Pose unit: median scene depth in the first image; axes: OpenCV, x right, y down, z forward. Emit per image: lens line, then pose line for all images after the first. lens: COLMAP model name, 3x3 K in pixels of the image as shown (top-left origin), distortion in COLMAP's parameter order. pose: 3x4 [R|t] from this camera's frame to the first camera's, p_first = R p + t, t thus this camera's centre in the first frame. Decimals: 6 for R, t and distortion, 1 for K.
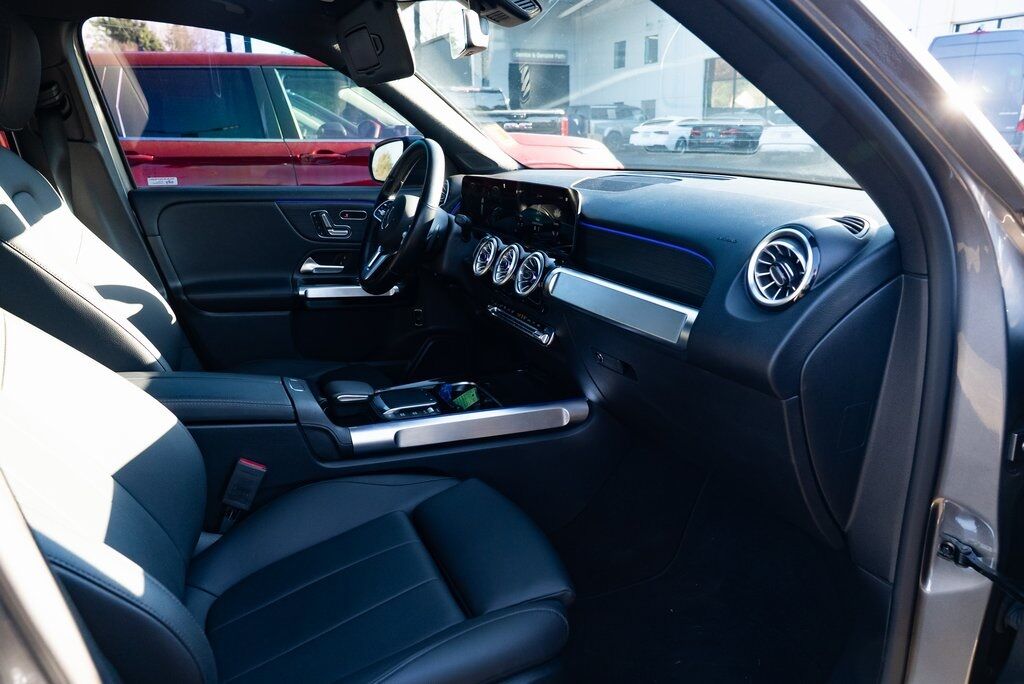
lens RADIAL K [[705.3, 0, 513.8], [0, 705.3, 346.5], [0, 0, 1]] dist [-0.026336, 0.011678]
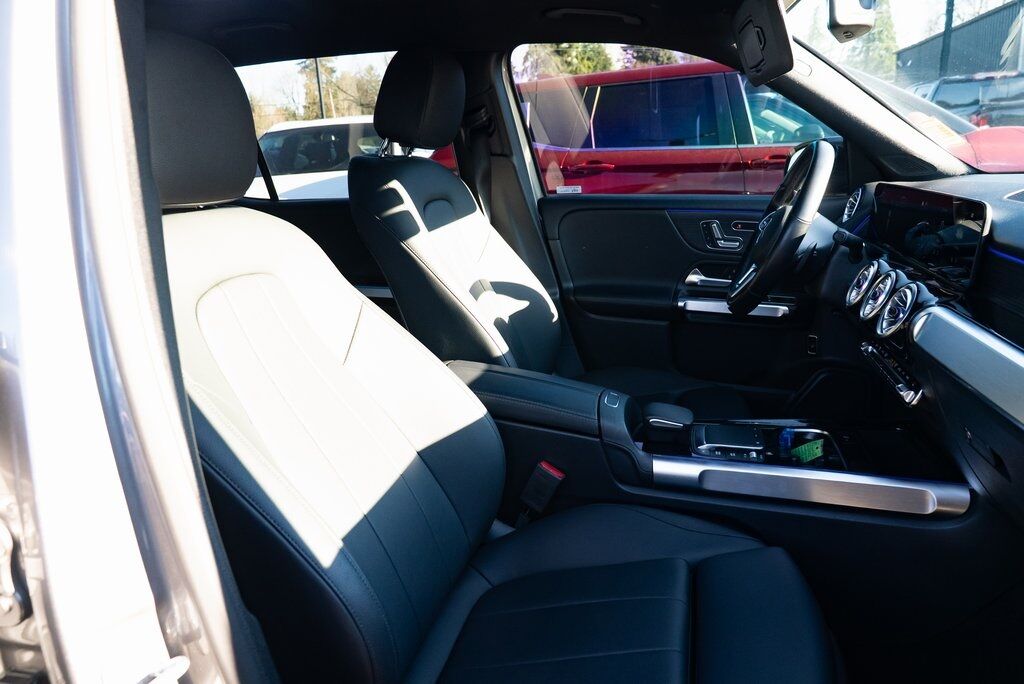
lens RADIAL K [[705.3, 0, 512.0], [0, 705.3, 343.3], [0, 0, 1]] dist [-0.026336, 0.011678]
pose [[0.784909, 0.126389, -0.606583, 0.131977], [-0.133141, 0.990510, 0.034102, -0.029941], [0.605137, 0.053995, 0.794288, 0.108638]]
